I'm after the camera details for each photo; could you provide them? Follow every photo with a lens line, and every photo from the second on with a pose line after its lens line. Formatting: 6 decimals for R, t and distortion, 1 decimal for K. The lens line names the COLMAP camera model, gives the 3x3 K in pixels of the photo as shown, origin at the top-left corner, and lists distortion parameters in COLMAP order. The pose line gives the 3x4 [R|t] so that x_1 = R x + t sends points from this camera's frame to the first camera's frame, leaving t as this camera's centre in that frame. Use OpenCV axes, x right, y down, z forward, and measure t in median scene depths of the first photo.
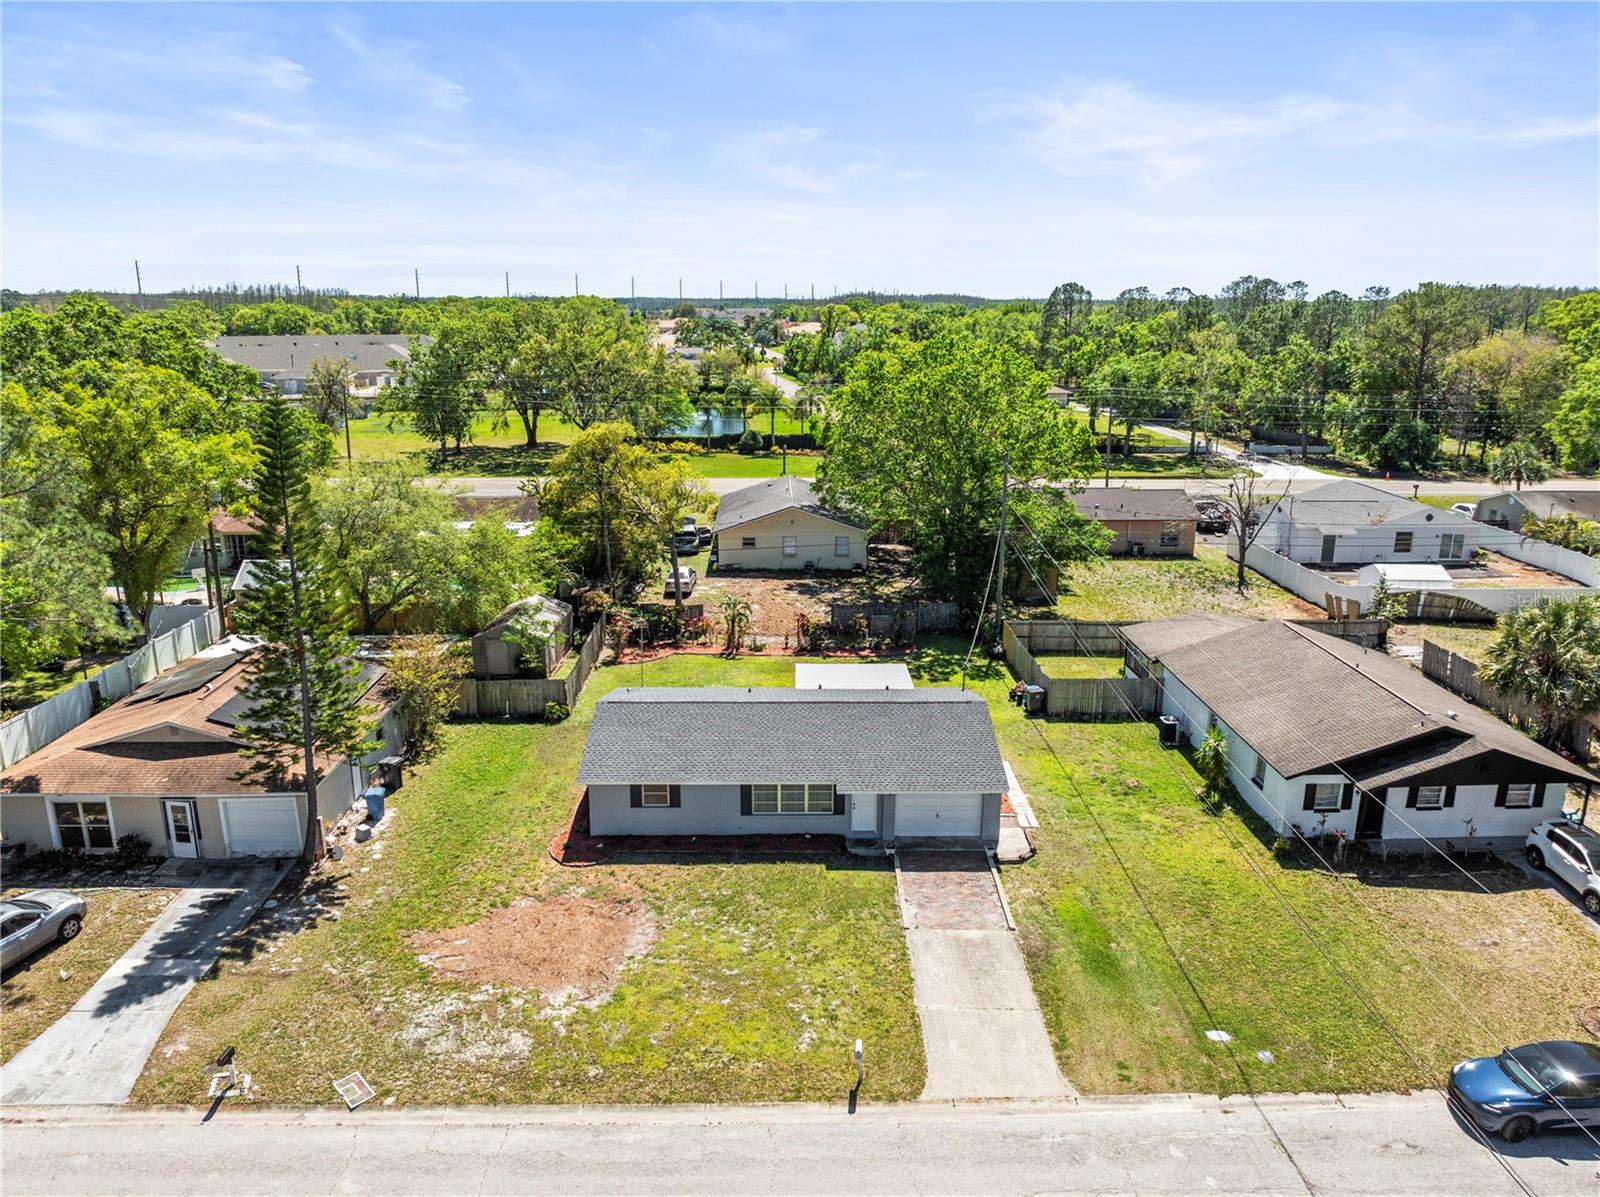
lens RADIAL K [[1138.8, 0, 793.2], [0, 1138.8, 585.0], [0, 0, 1]] dist [-0.039635, 0.006565]
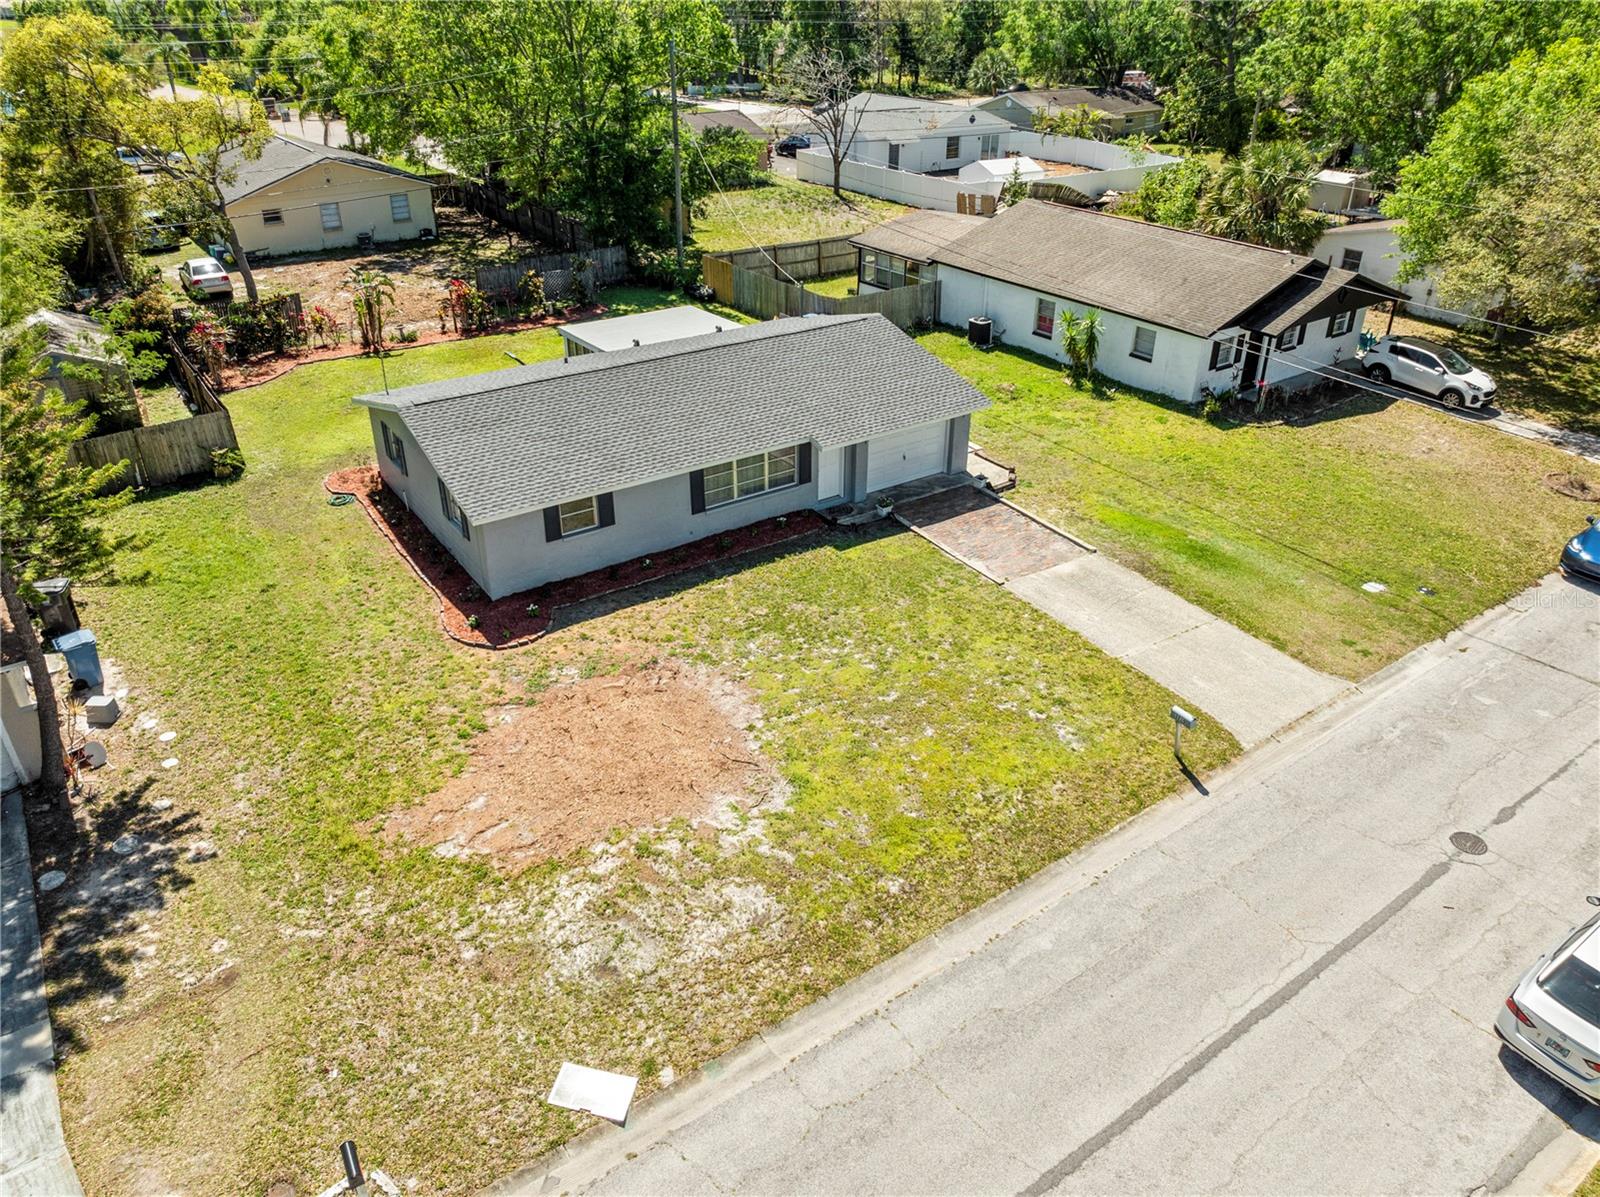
lens RADIAL K [[1138.8, 0, 804.5], [0, 1138.8, 583.6], [0, 0, 1]] dist [-0.039635, 0.006565]
pose [[0.821885, -0.268121, 0.502610, -0.400235], [0.134791, 0.948785, 0.285723, 0.055261], [-0.553477, -0.167085, 0.815933, 0.414695]]
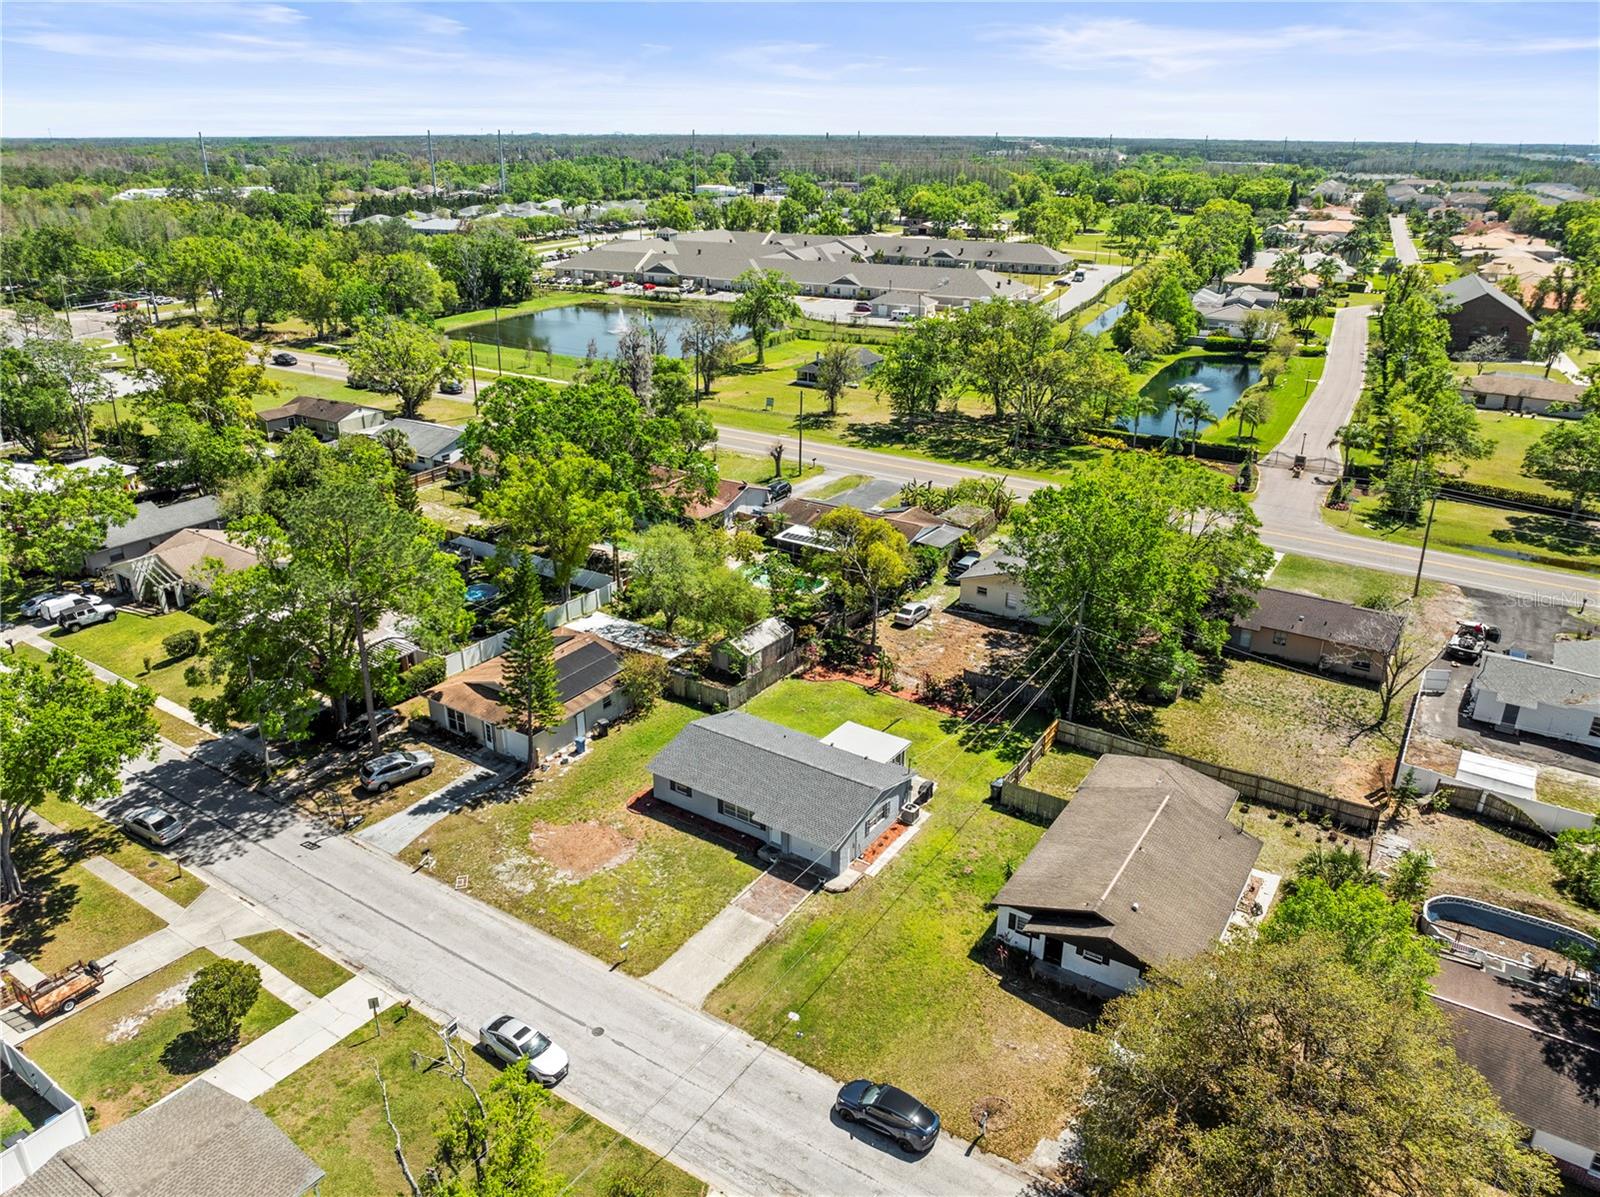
lens RADIAL K [[1138.8, 0, 784.5], [0, 1138.8, 589.4], [0, 0, 1]] dist [-0.039635, 0.006565]
pose [[0.820525, 0.213668, -0.530175, 1.012550], [-0.138358, 0.974168, 0.178474, -0.523425], [0.554614, -0.073088, 0.828892, -0.435519]]
